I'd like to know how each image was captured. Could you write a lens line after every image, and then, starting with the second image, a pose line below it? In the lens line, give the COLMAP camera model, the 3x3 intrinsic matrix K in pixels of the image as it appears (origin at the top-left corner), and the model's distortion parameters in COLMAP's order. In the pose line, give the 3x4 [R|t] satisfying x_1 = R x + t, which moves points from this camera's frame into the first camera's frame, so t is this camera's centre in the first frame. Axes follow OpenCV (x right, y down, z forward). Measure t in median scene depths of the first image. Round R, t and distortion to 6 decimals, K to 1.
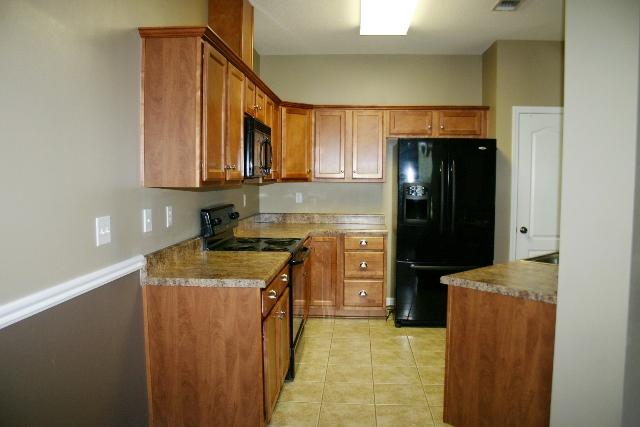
lens RADIAL K [[515.1, 0, 318.3], [0, 515.1, 209.0], [0, 0, 1]] dist [-0.151158, 0.122220]
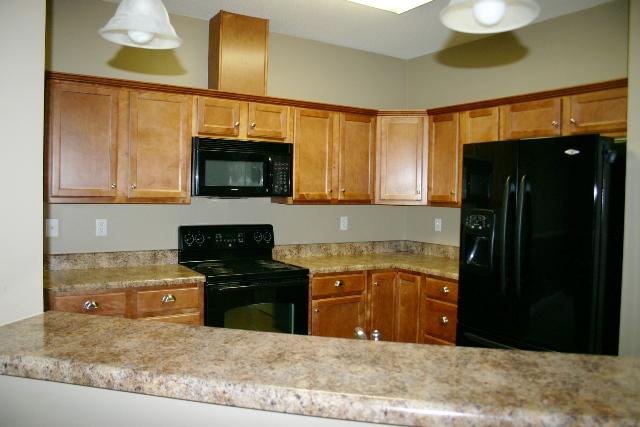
lens RADIAL K [[515.1, 0, 318.3], [0, 515.1, 209.0], [0, 0, 1]] dist [-0.151158, 0.122220]
pose [[0.582680, 0.031161, -0.812104, 0.615186], [-0.064283, 0.997901, -0.007832, -0.034906], [0.810155, 0.056769, 0.583460, 0.457027]]
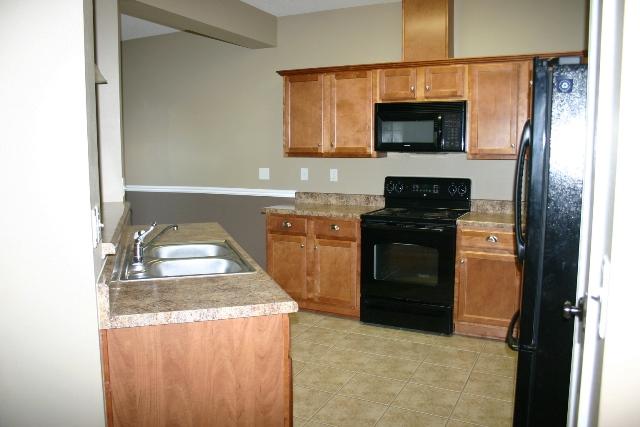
lens RADIAL K [[515.1, 0, 318.3], [0, 515.1, 209.0], [0, 0, 1]] dist [-0.151158, 0.122220]
pose [[-0.377728, 0.101062, -0.920385, 0.809866], [-0.058237, 0.989464, 0.132547, -0.062198], [0.924083, 0.103667, -0.367863, 1.004100]]
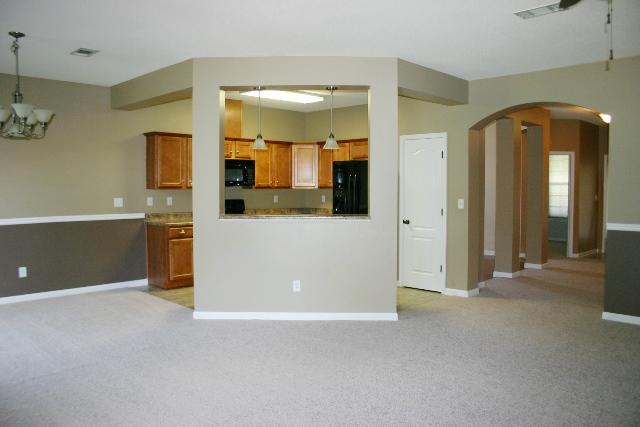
lens RADIAL K [[515.1, 0, 318.3], [0, 515.1, 209.0], [0, 0, 1]] dist [-0.151158, 0.122220]
pose [[0.748106, 0.022511, -0.663197, 1.238441], [-0.036446, 0.999310, -0.007192, 0.026495], [0.662577, 0.029551, 0.748410, -0.259465]]
